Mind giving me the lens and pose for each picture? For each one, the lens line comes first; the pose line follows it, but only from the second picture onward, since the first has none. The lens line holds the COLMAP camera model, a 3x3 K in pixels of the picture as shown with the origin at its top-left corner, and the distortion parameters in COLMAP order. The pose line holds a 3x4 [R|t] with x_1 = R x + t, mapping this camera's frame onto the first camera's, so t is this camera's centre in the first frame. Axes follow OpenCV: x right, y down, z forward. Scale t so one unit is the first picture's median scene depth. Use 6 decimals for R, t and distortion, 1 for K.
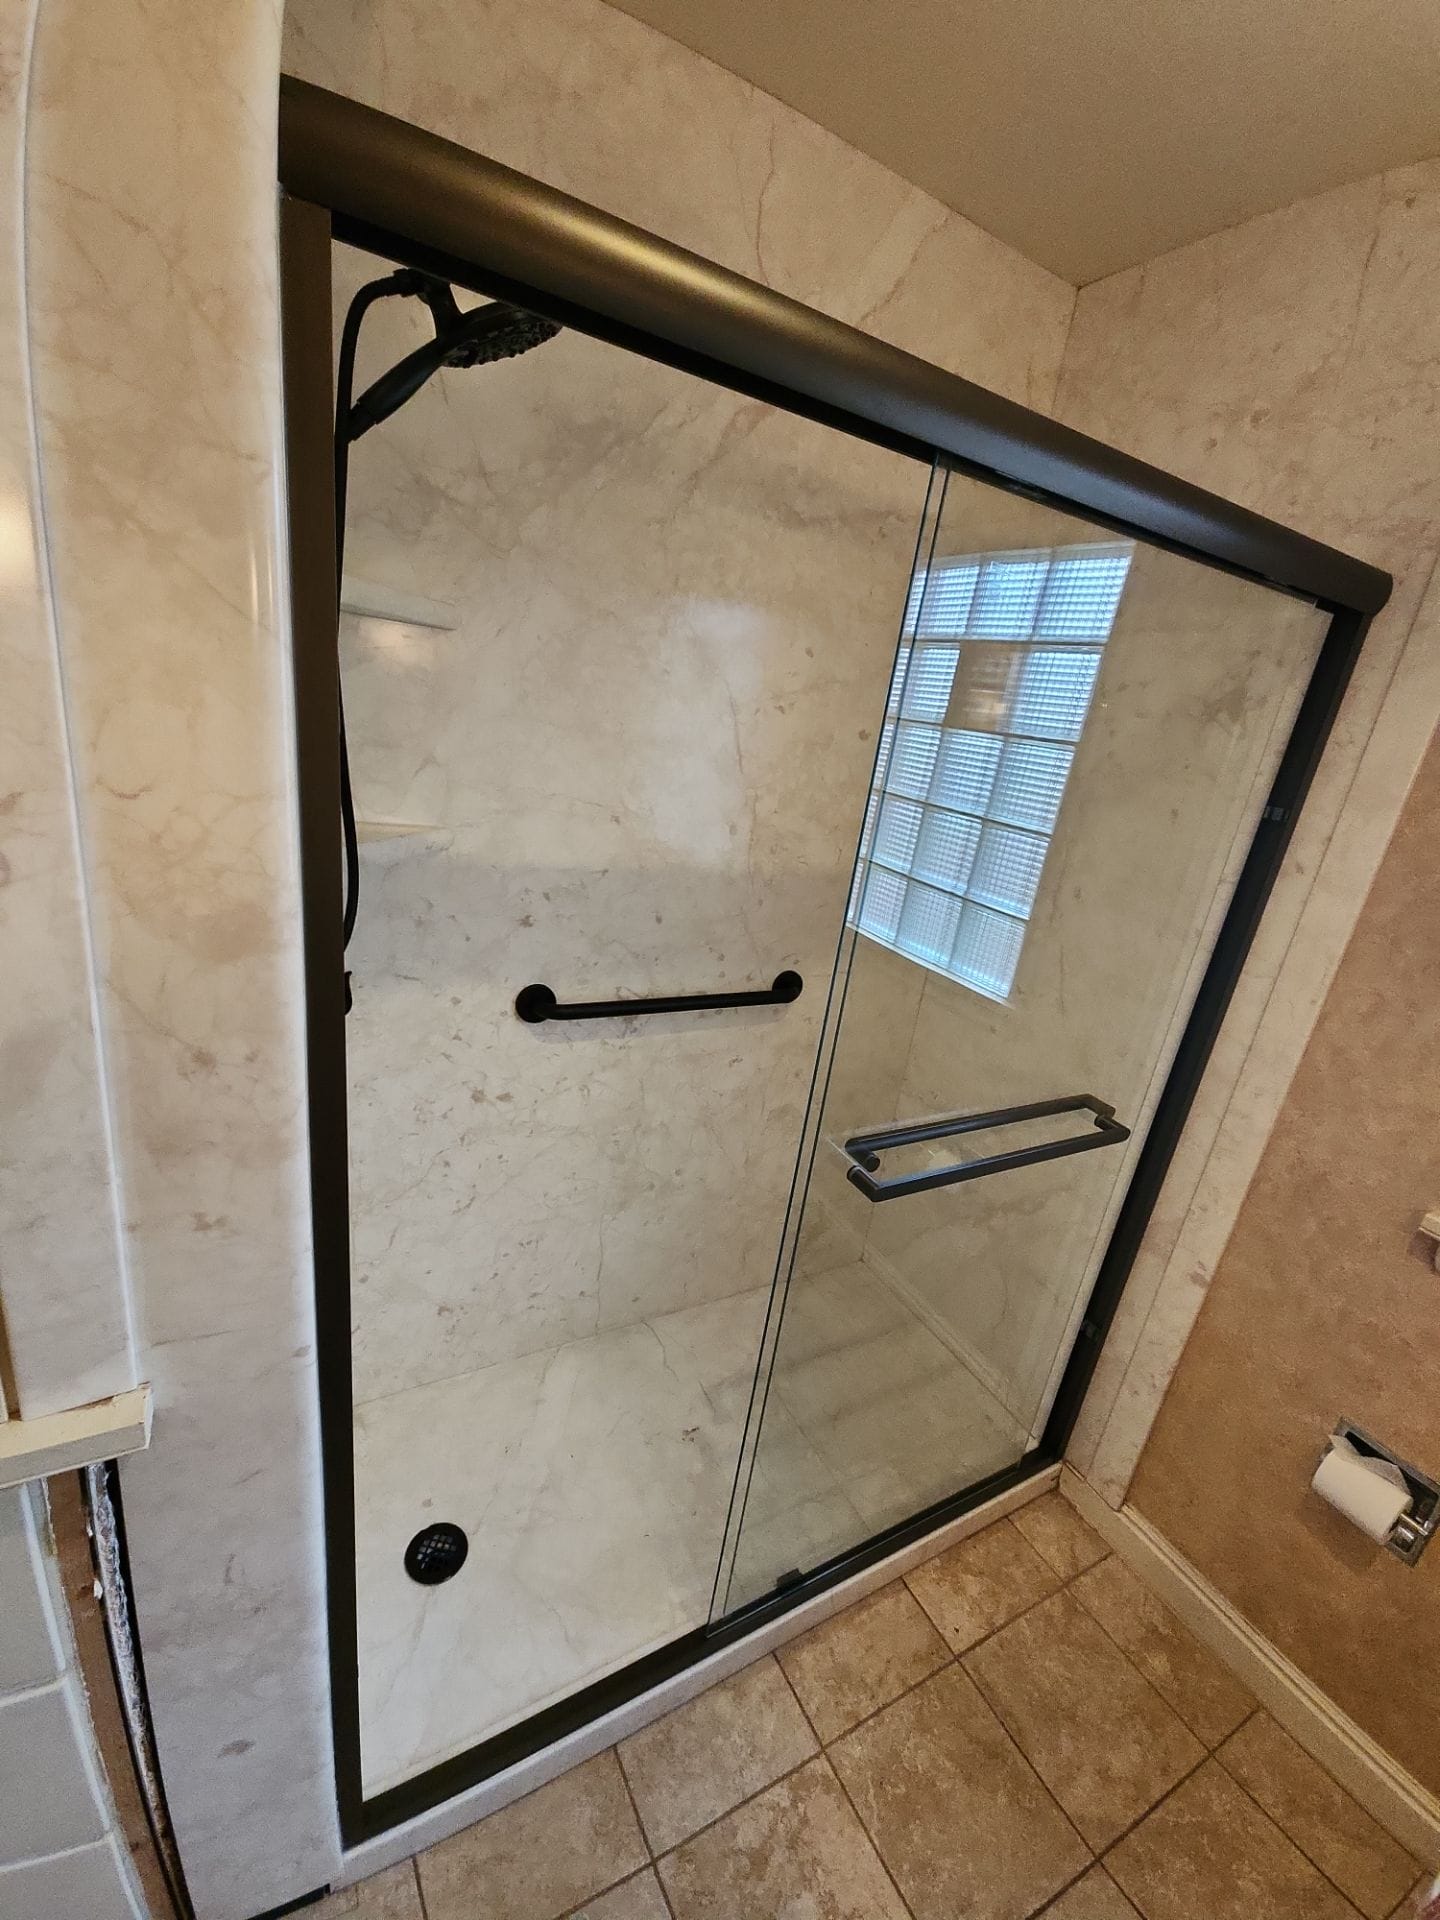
lens RADIAL K [[773.9, 0, 716.4], [0, 773.9, 959.8], [0, 0, 1]] dist [0.012622, -0.010585]
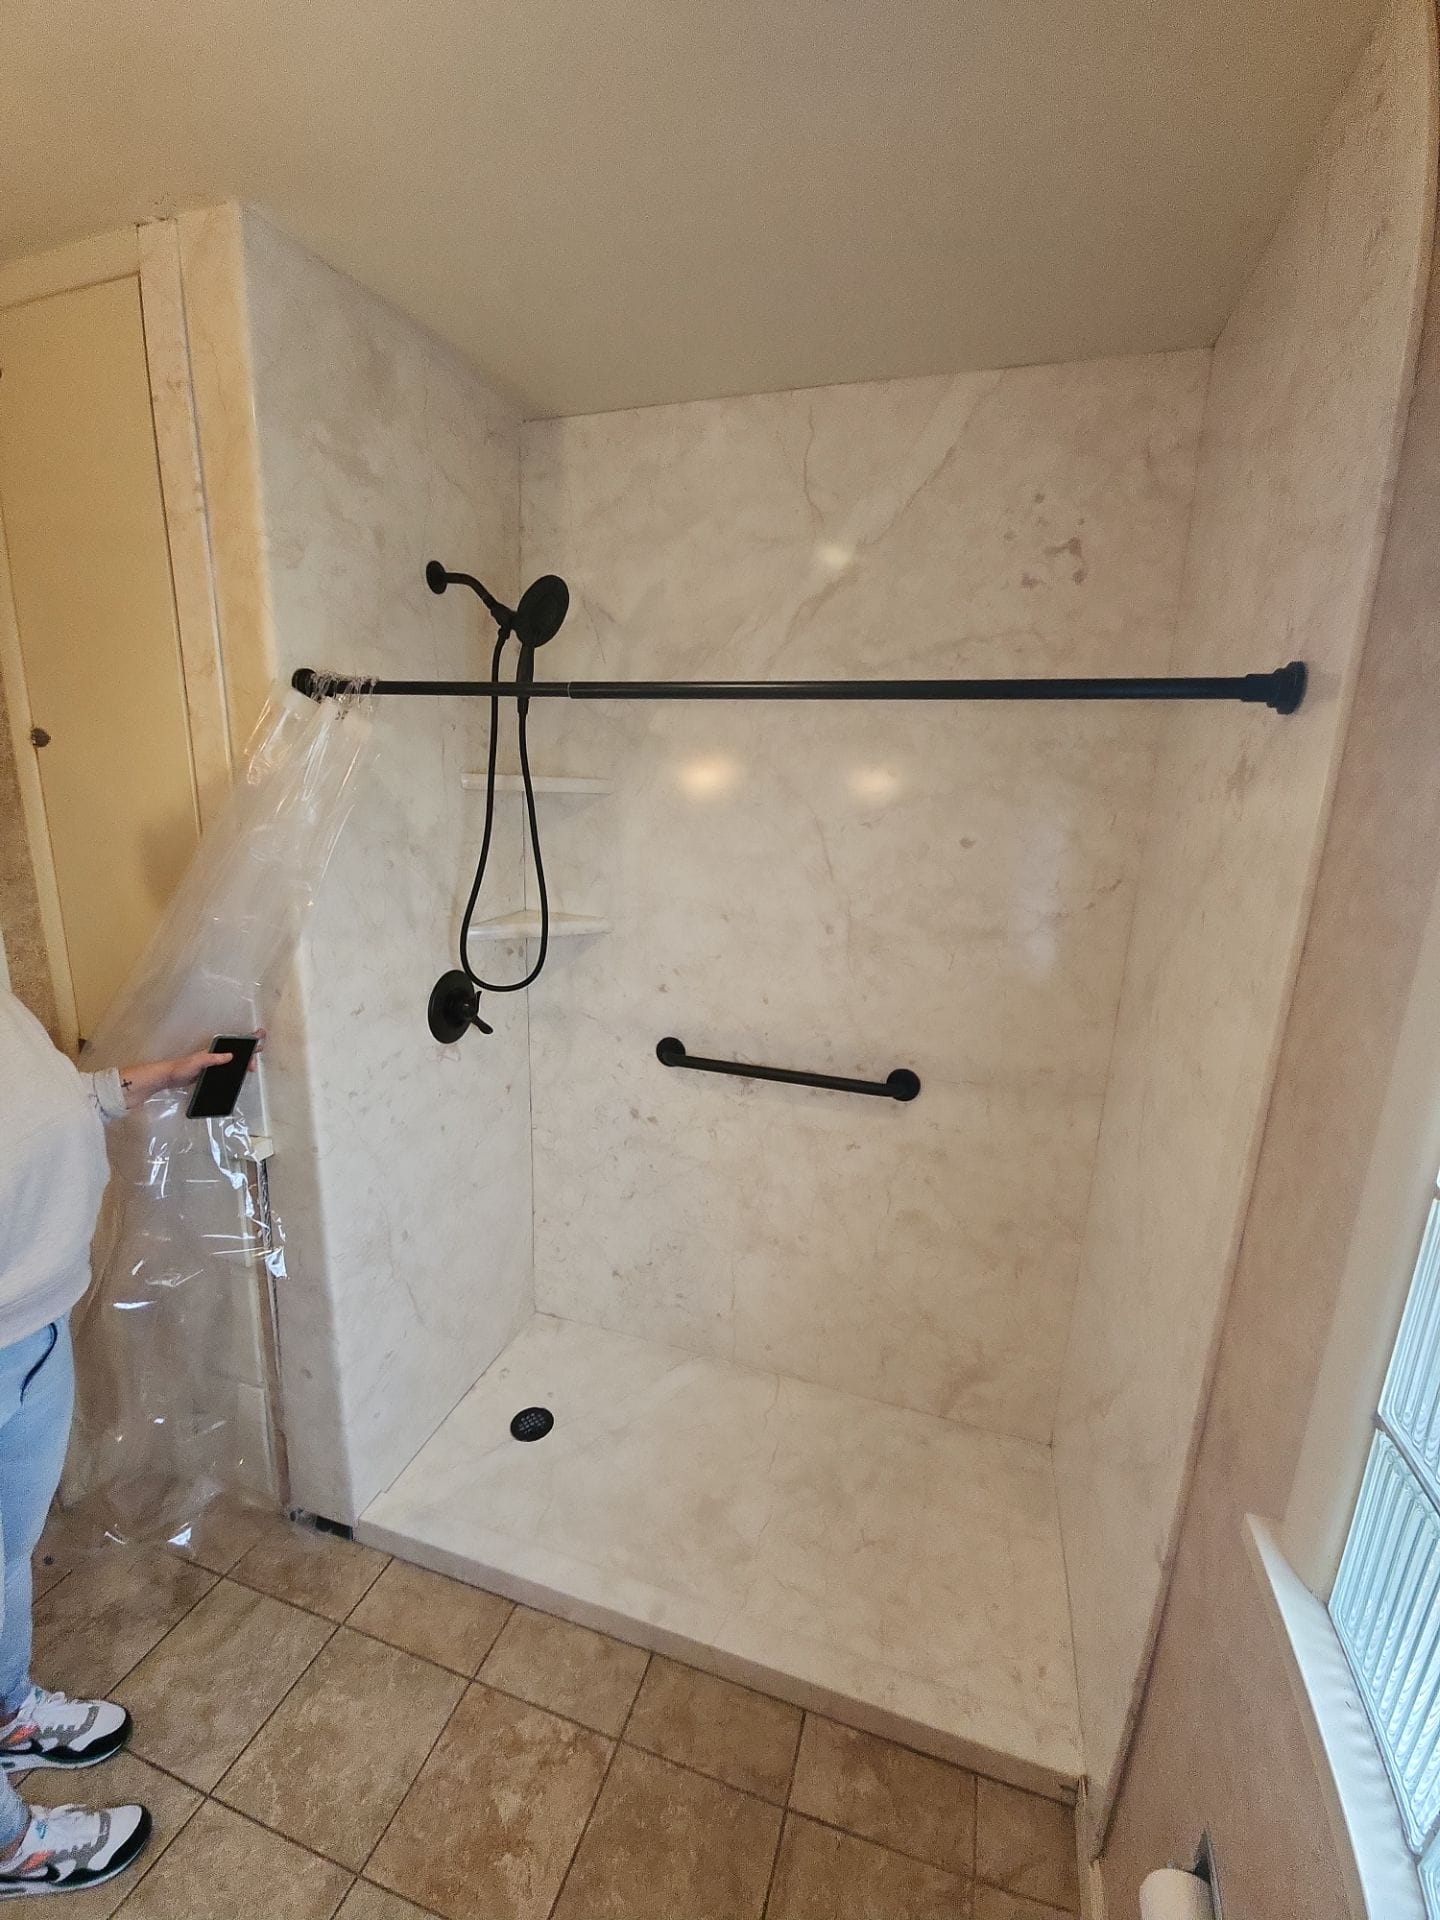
lens RADIAL K [[773.9, 0, 723.4], [0, 773.9, 958.2], [0, 0, 1]] dist [0.012622, -0.010585]
pose [[0.690132, 0.052210, -0.721798, 0.826531], [-0.167946, 0.981719, -0.089568, 0.002856], [0.703926, 0.183037, 0.686284, 0.124198]]
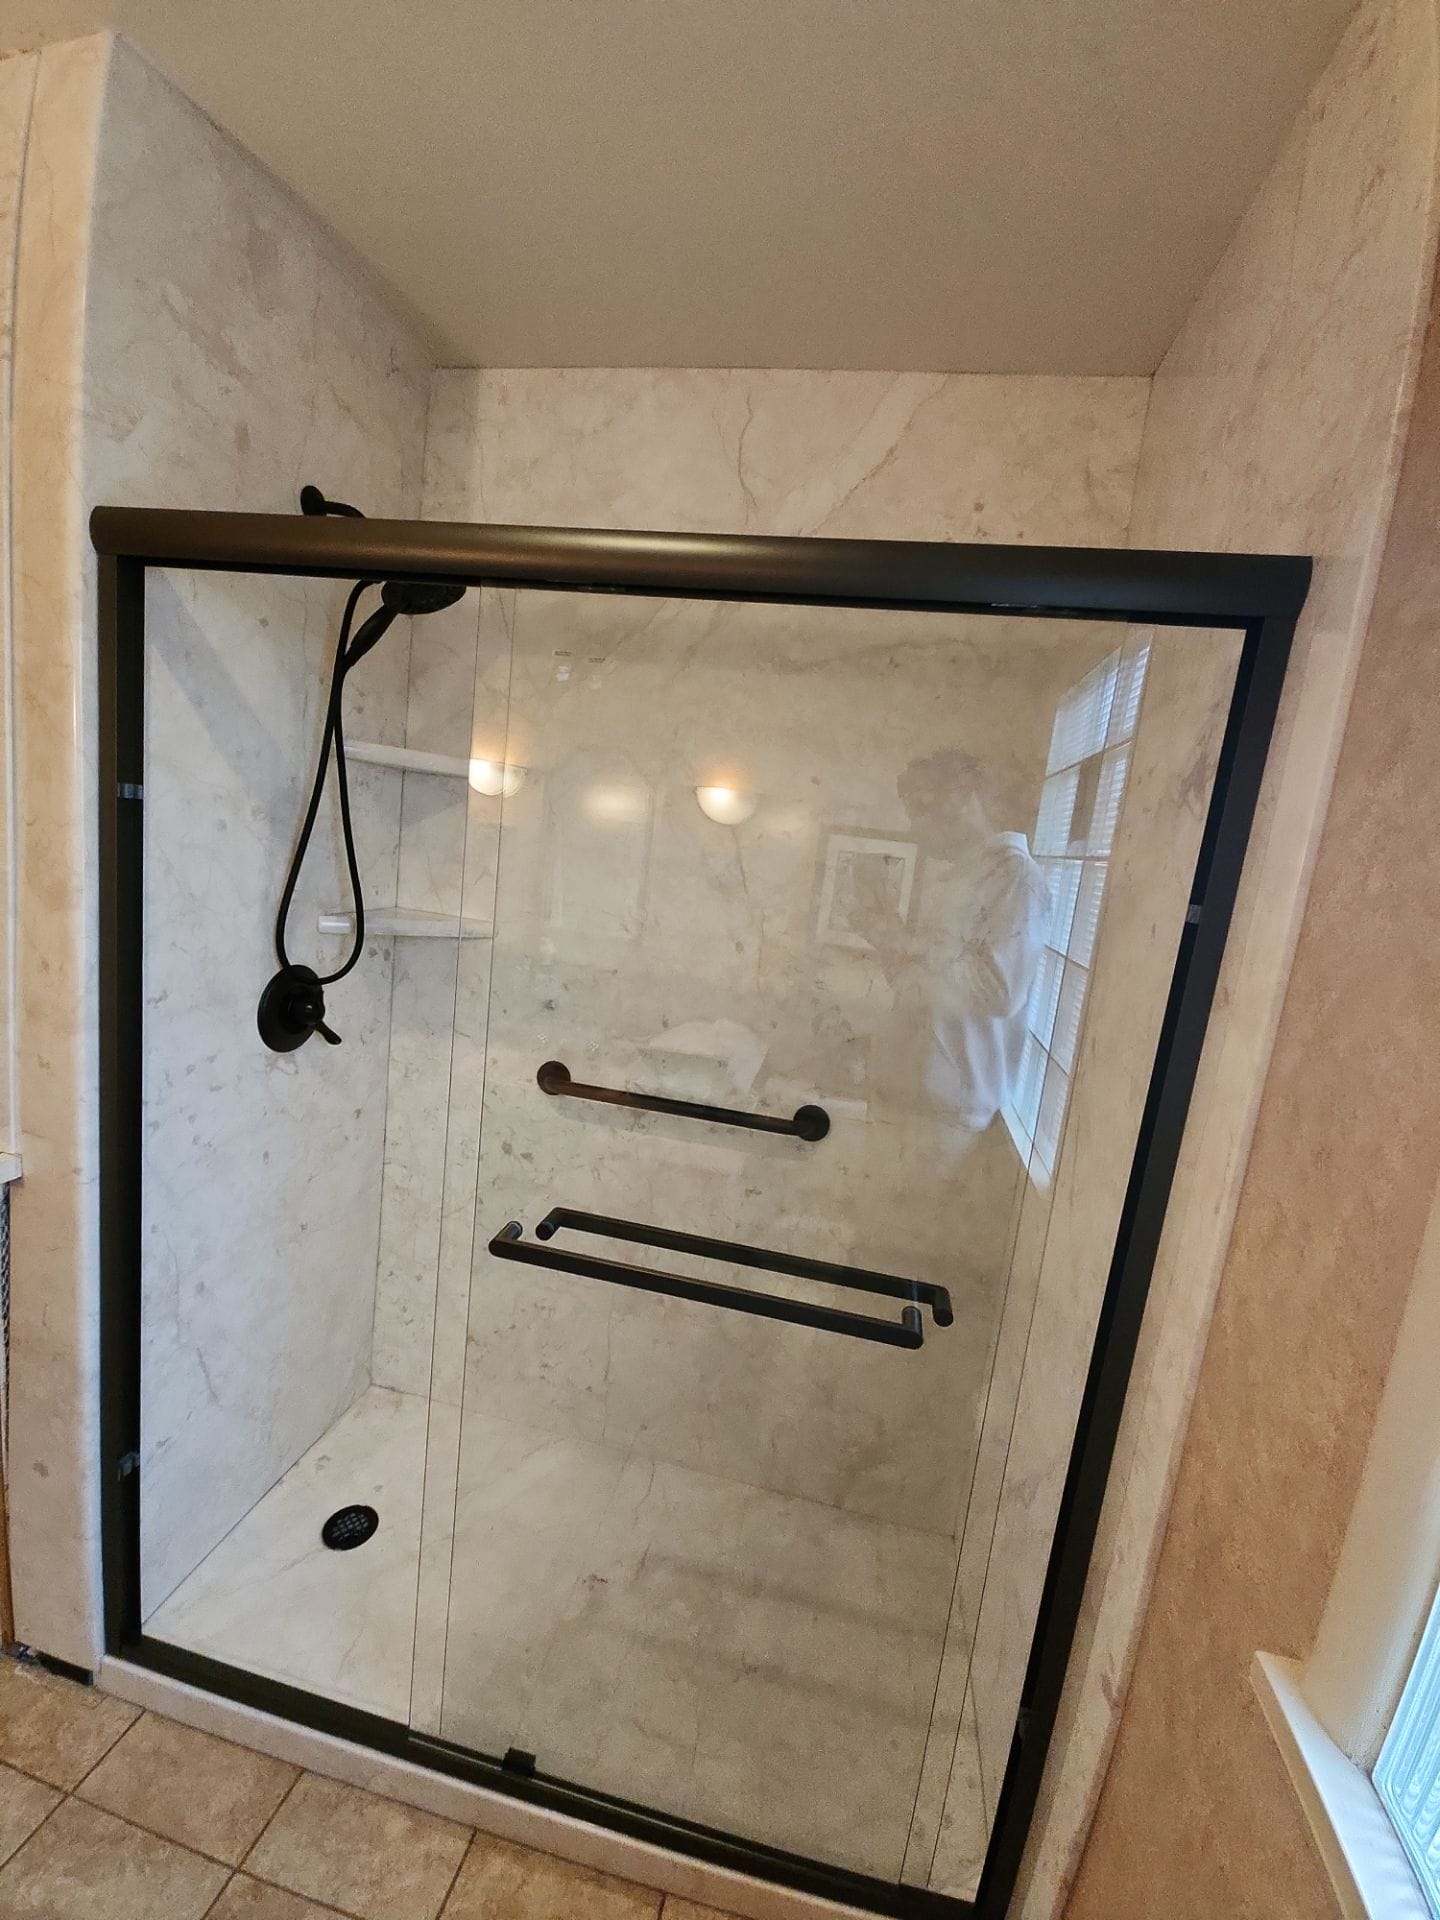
lens RADIAL K [[773.9, 0, 719.6], [0, 773.9, 961.3], [0, 0, 1]] dist [0.012622, -0.010585]
pose [[0.771507, 0.045506, -0.634592, 0.736738], [-0.206559, 0.961322, -0.182189, 0.051297], [0.601757, 0.271641, 0.751066, 0.231646]]
